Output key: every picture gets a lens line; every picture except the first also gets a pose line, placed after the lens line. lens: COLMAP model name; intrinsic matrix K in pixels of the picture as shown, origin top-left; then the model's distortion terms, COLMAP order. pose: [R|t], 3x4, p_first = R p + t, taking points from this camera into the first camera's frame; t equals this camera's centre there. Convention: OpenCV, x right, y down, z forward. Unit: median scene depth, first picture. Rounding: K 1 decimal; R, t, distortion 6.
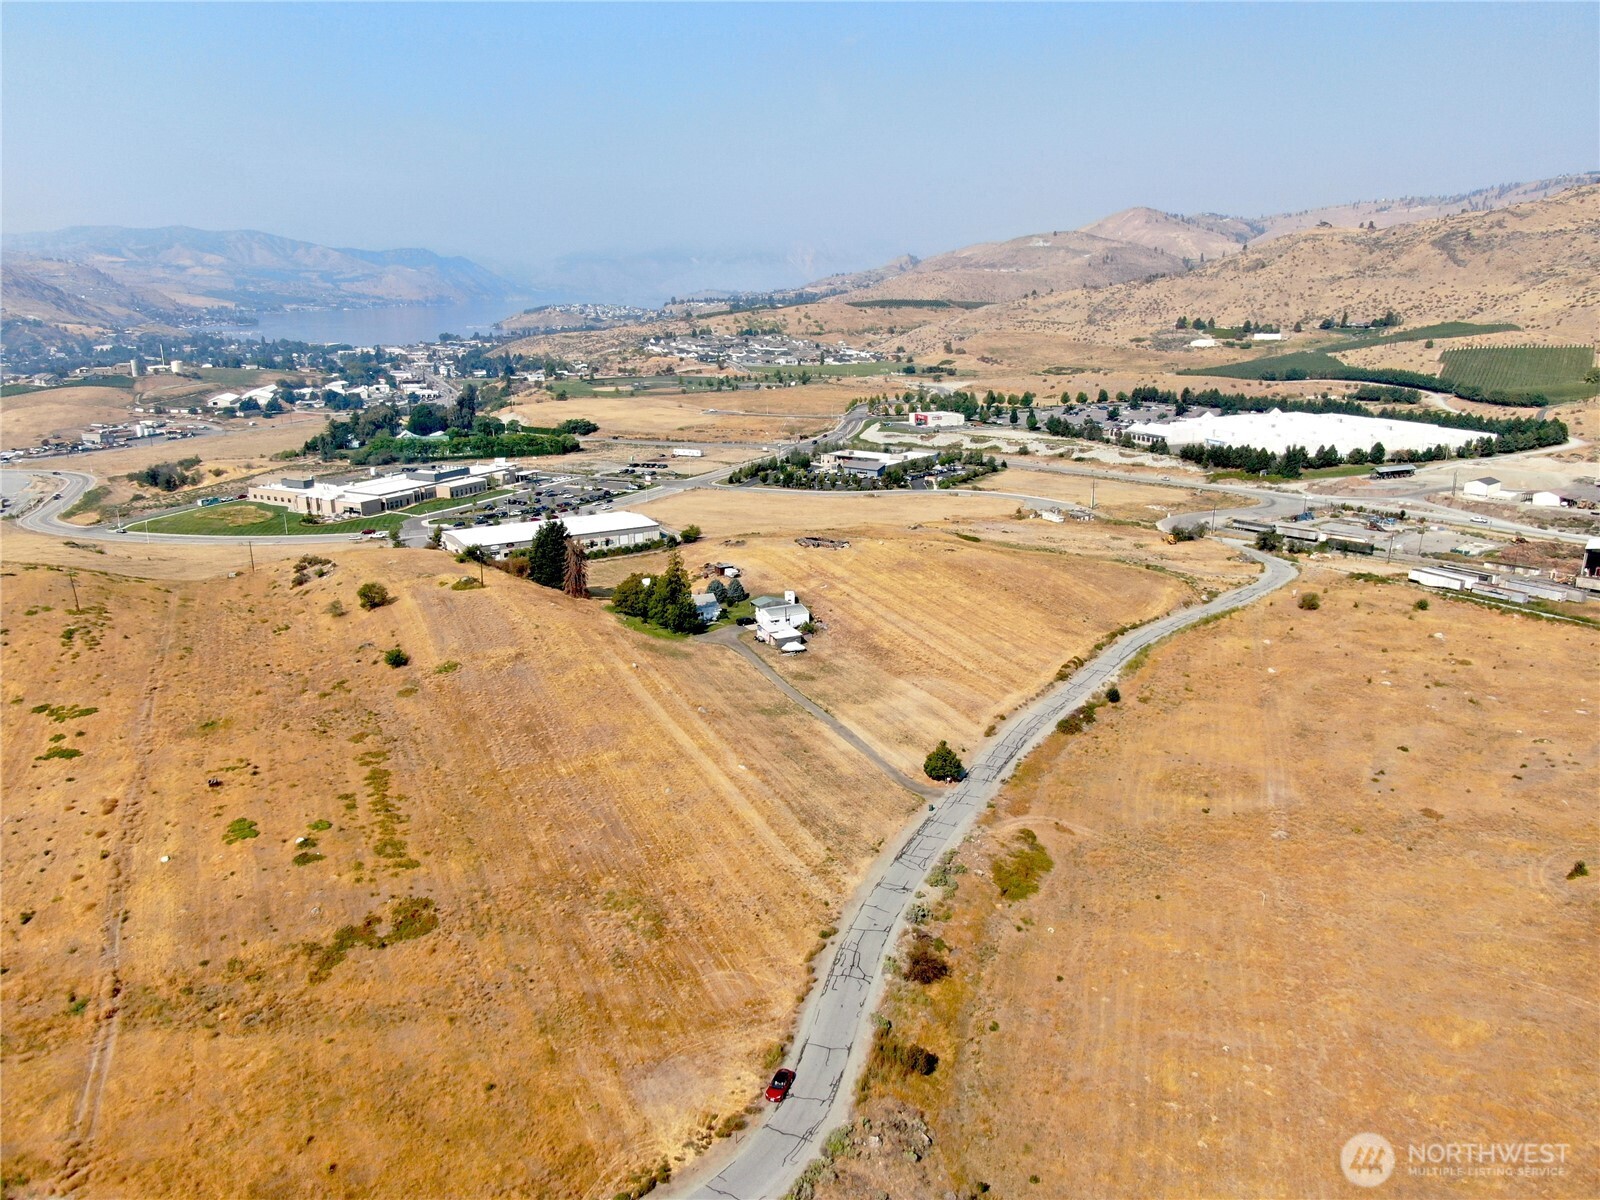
lens RADIAL K [[1145.7, 0, 803.5], [0, 1145.7, 598.8], [0, 0, 1]] dist [-0.020784, 0.004124]
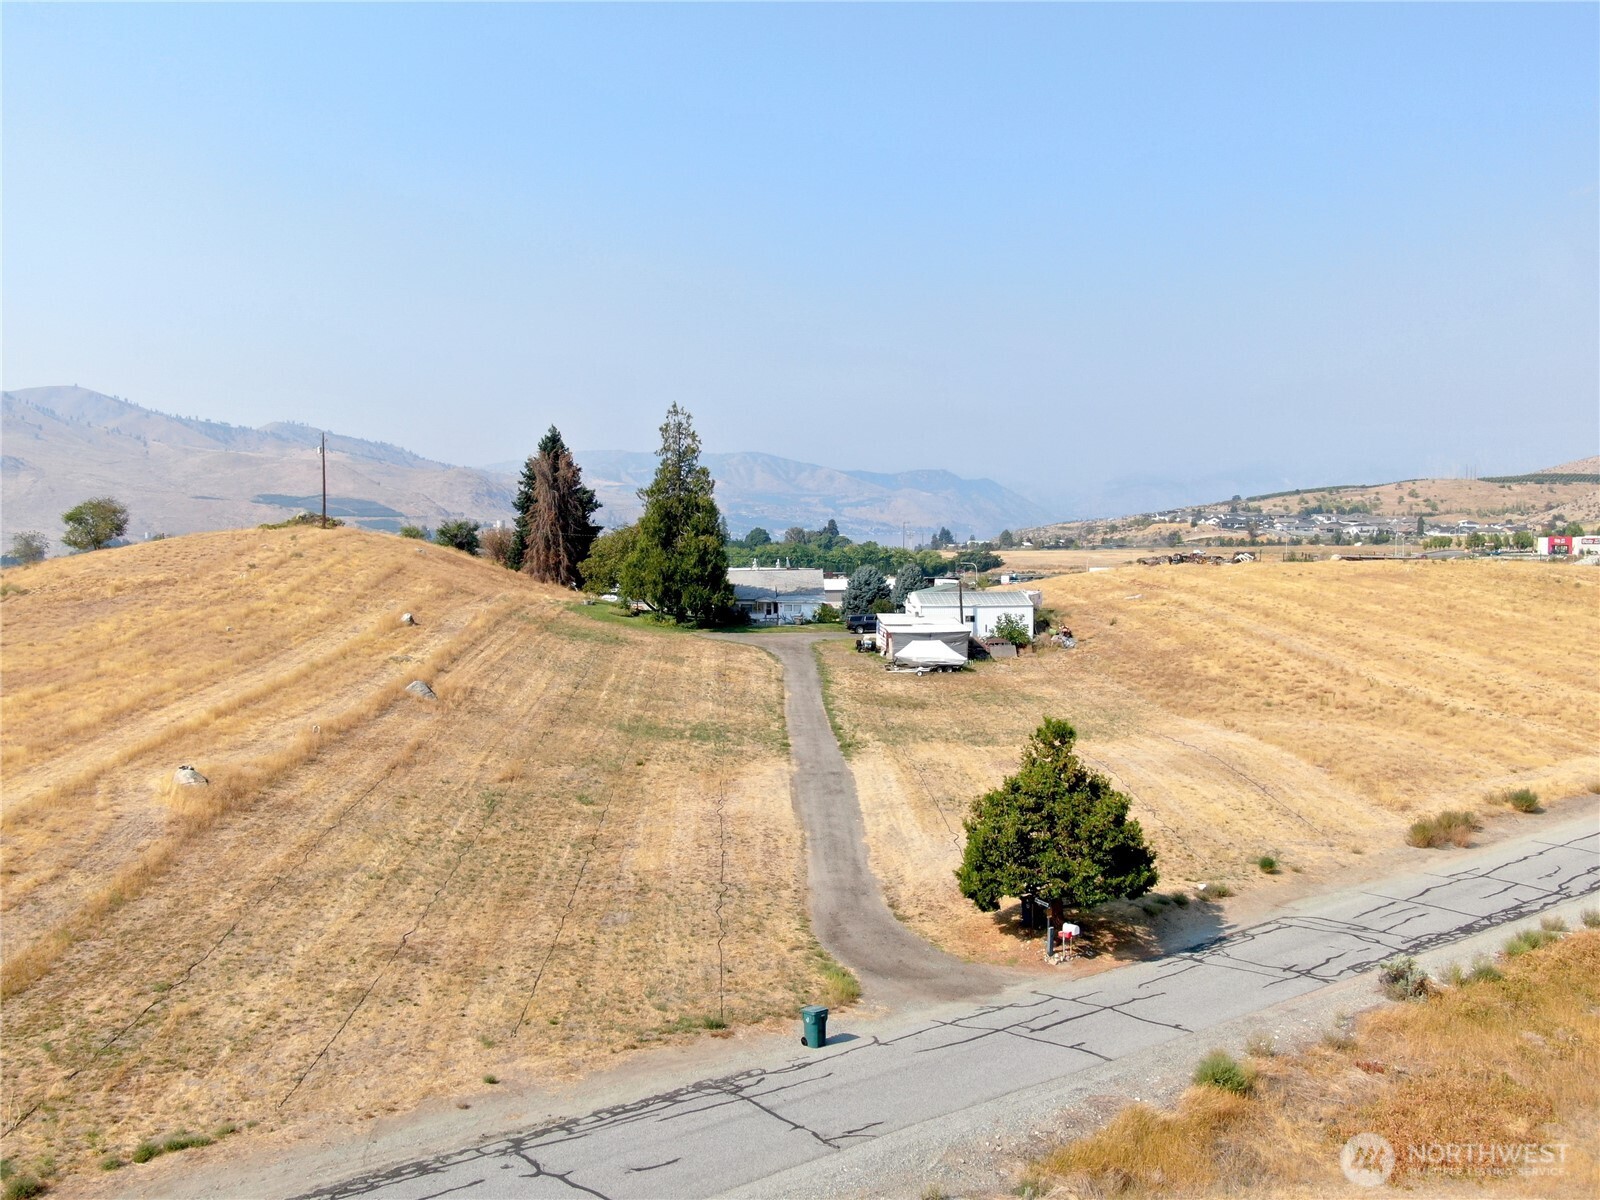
lens RADIAL K [[1484.1, 0, 803.5], [0, 1484.1, 596.5], [0, 0, 1]] dist [-0.001632, 0.000000]
pose [[0.917875, 0.013068, -0.396655, 0.027306], [-0.097880, 0.976038, -0.194342, 0.023452], [0.384611, 0.217206, 0.897160, 0.113449]]
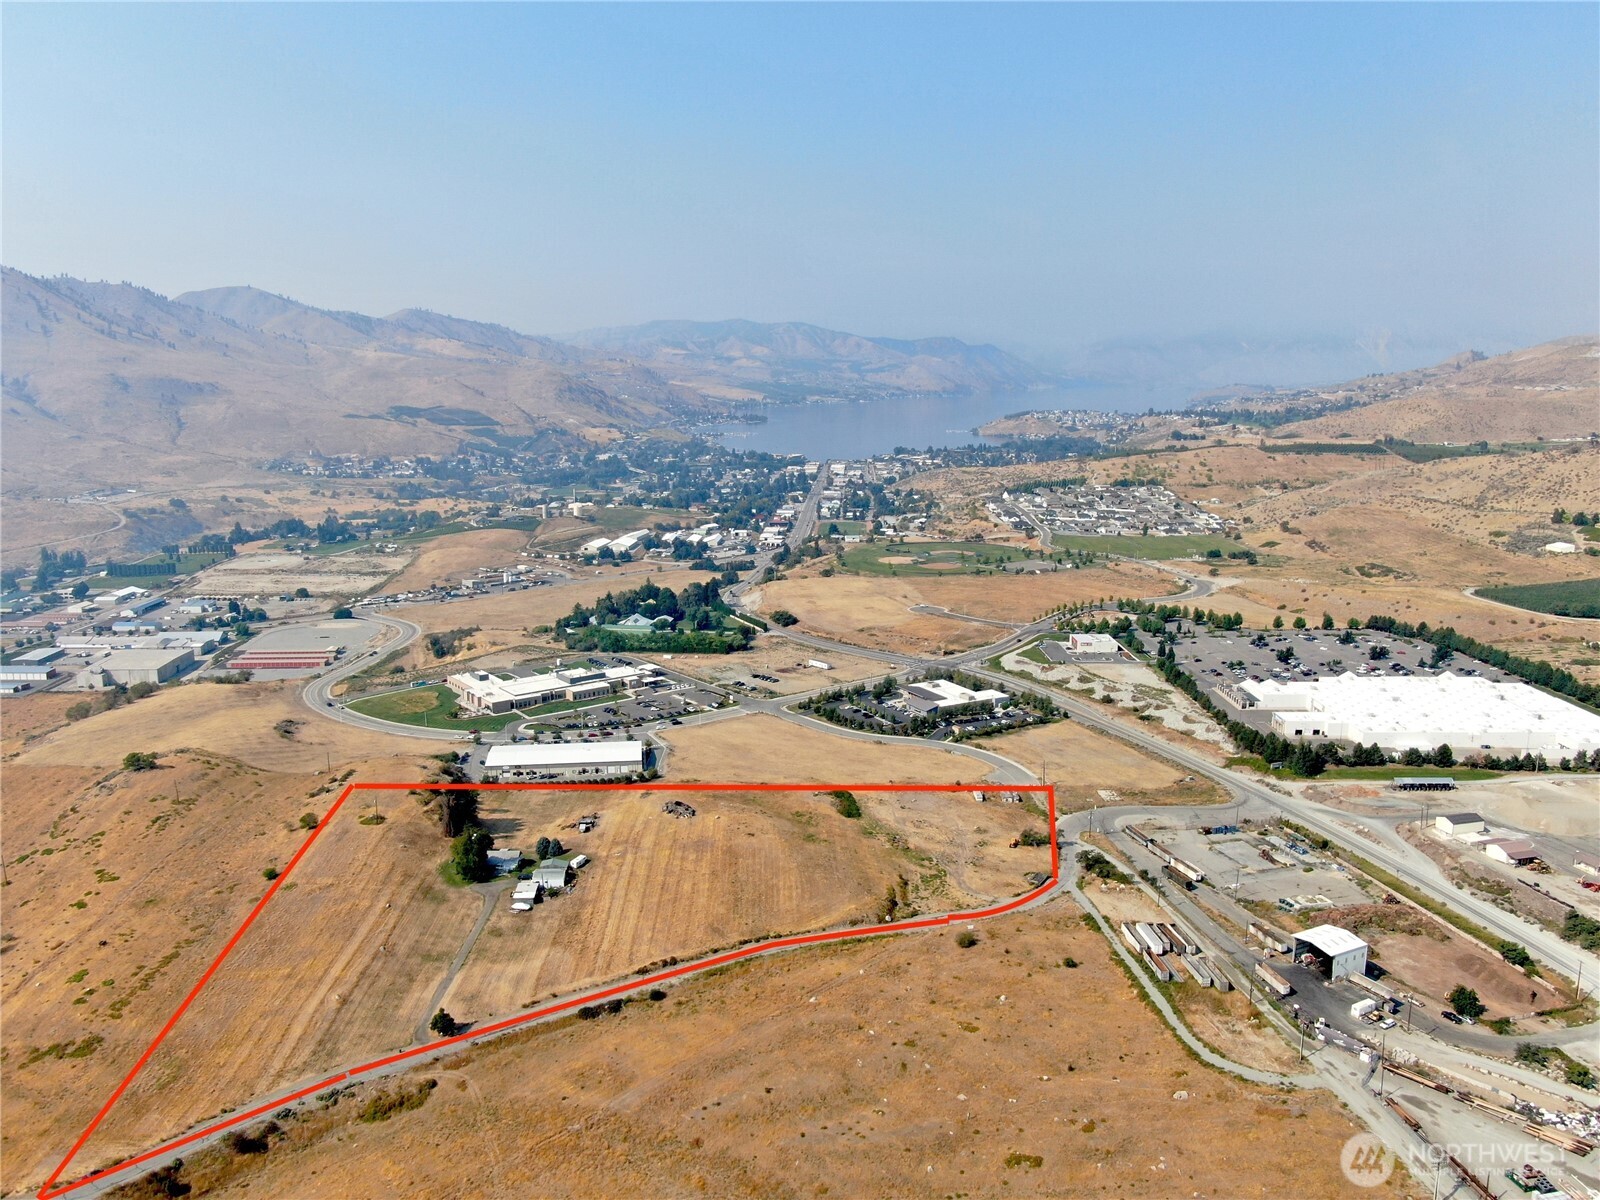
lens RADIAL K [[1221.3, 0, 803.2], [0, 1221.3, 598.5], [0, 0, 1]] dist [-0.010824, -0.006239]
pose [[0.902872, 0.080241, -0.422355, 0.180756], [-0.113070, 0.992161, -0.053215, -0.058467], [0.414775, 0.095802, 0.904867, -0.049547]]
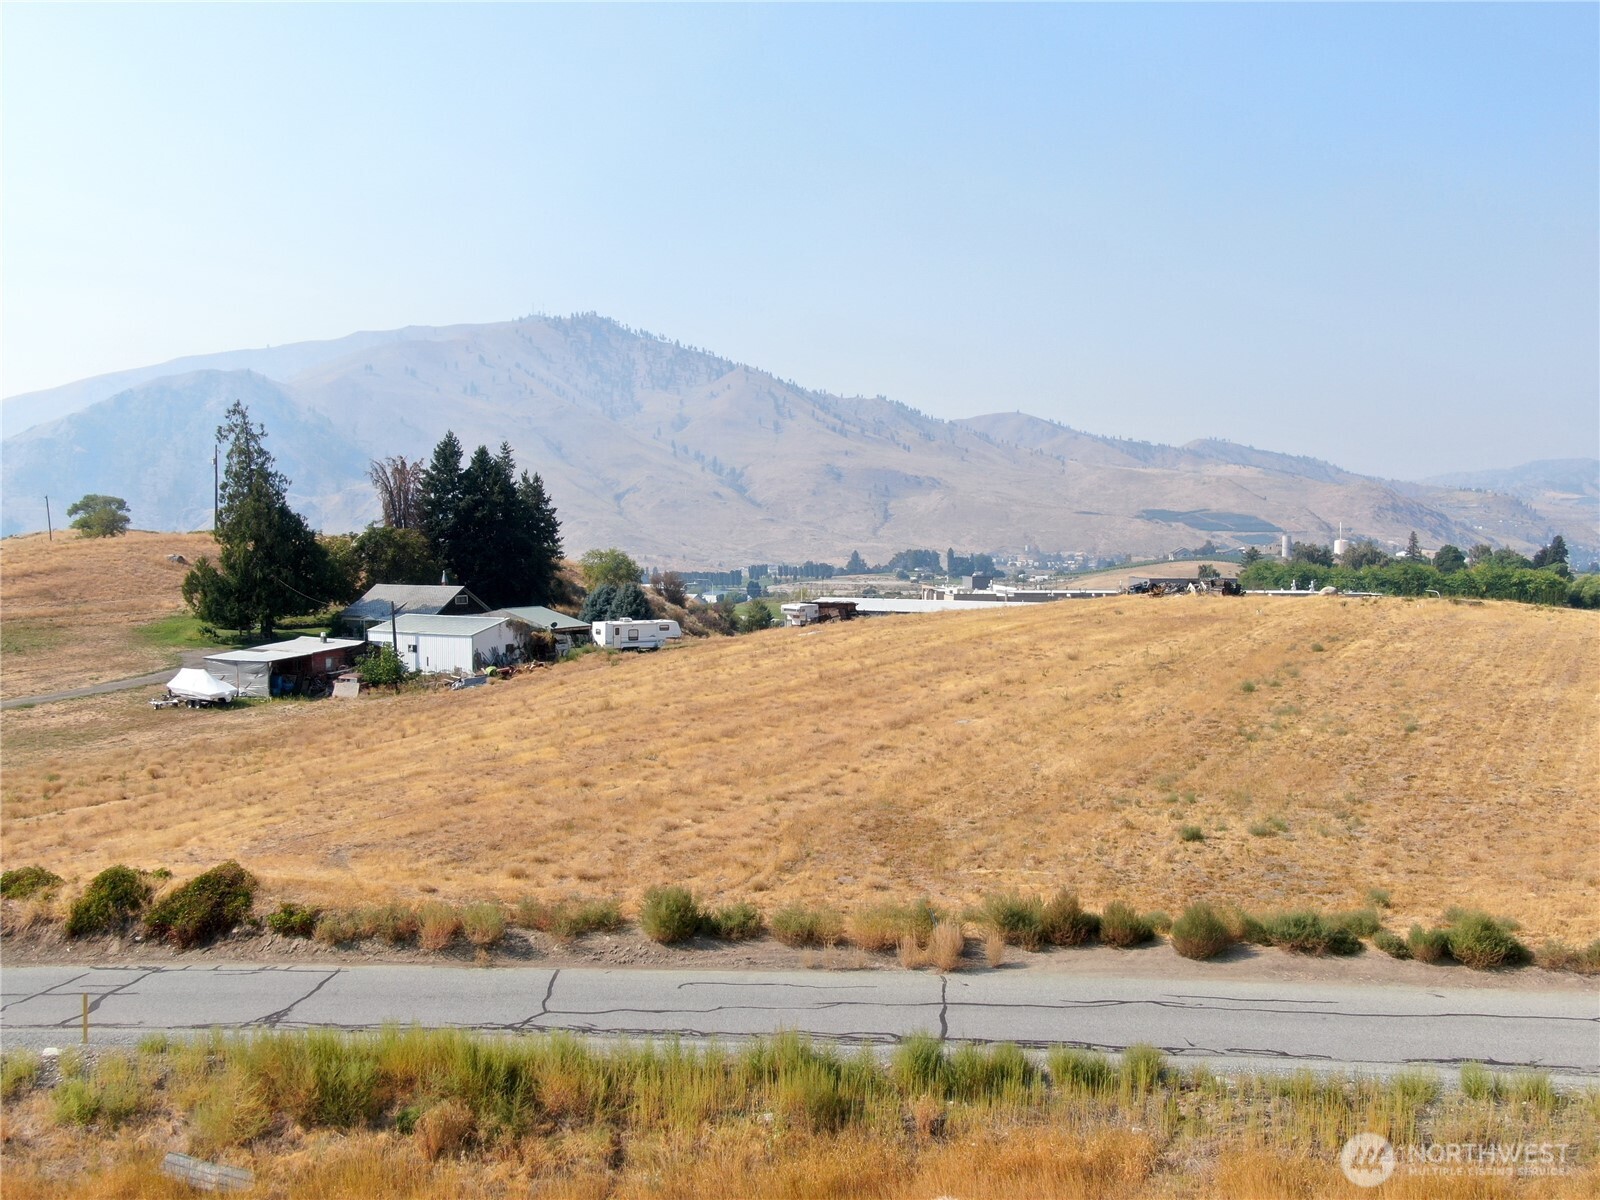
lens RADIAL K [[1484.1, 0, 803.0], [0, 1484.1, 596.2], [0, 0, 1]] dist [-0.001632, 0.000000]
pose [[0.520401, 0.032153, -0.853317, 0.079883], [-0.226479, 0.968701, -0.101619, 0.004637], [0.823341, 0.246141, 0.511394, 0.184452]]
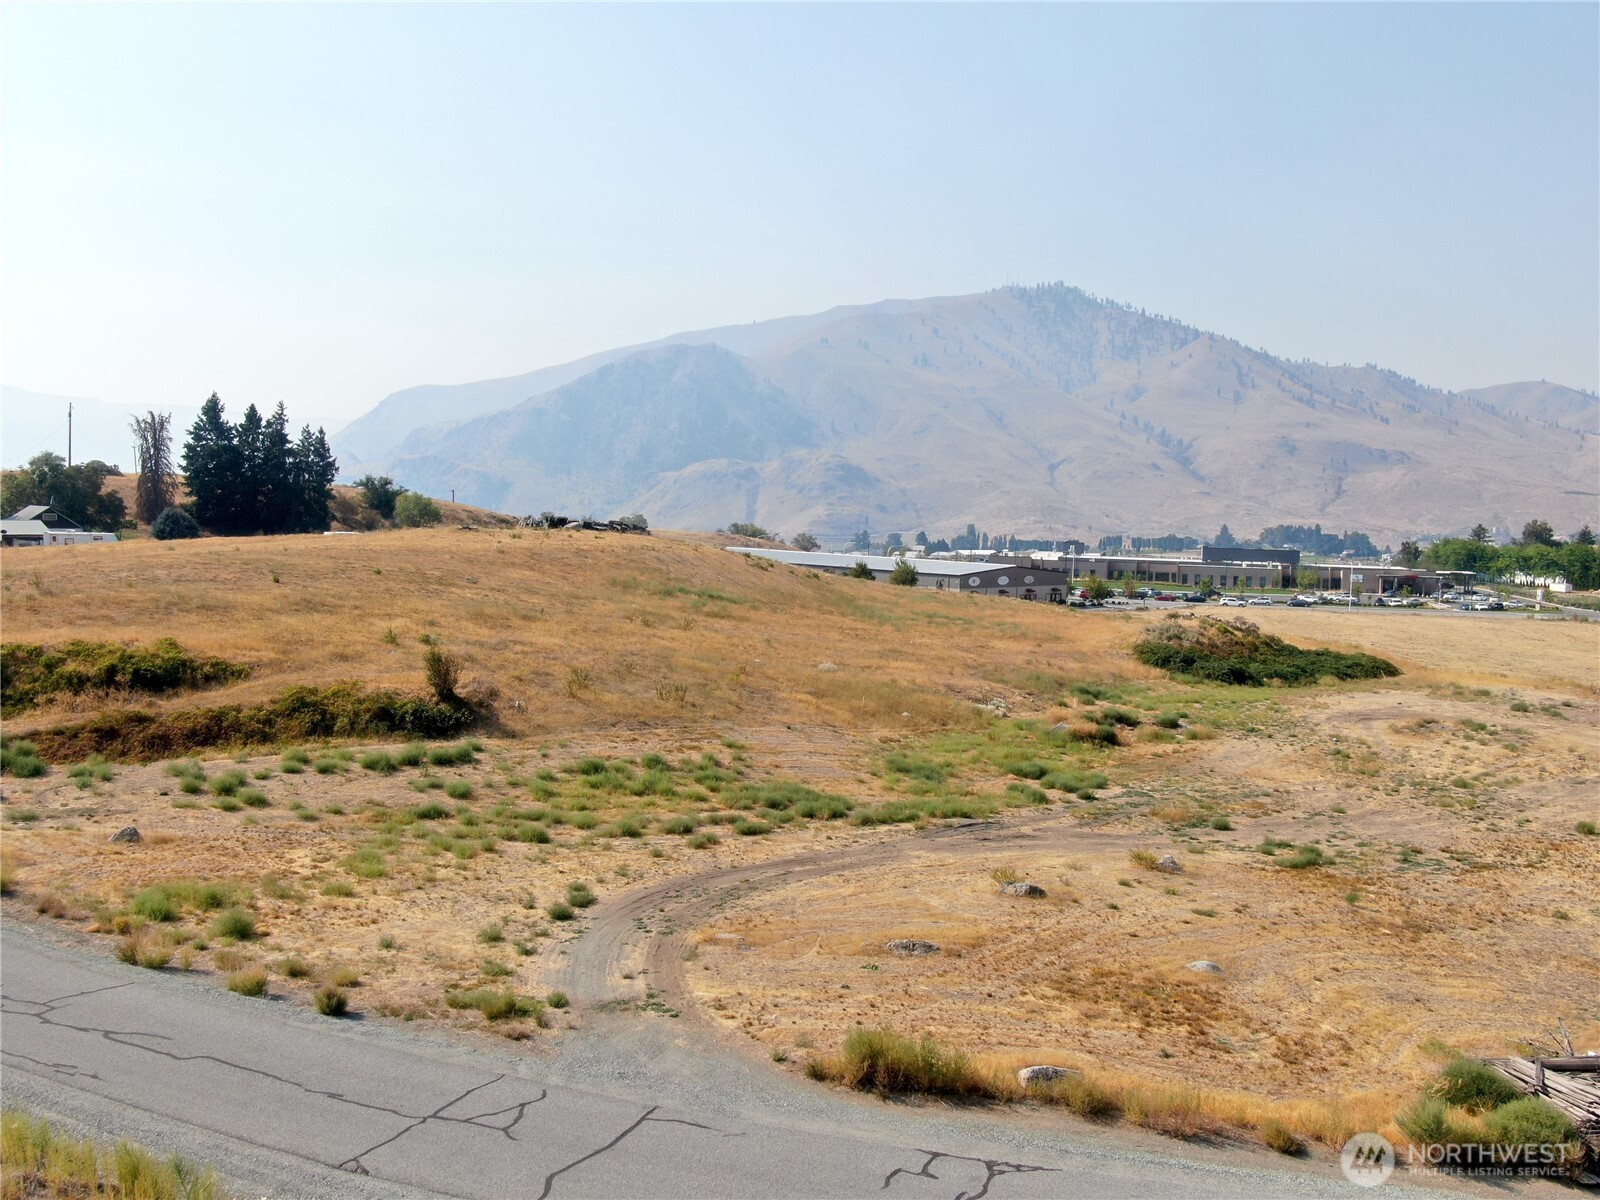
lens RADIAL K [[1484.1, 0, 807.4], [0, 1484.1, 601.0], [0, 0, 1]] dist [-0.001632, 0.000000]
pose [[0.215407, 0.067724, -0.974173, 0.124926], [-0.282405, 0.959286, 0.004245, -0.012994], [0.934798, 0.274197, 0.225762, 0.253289]]
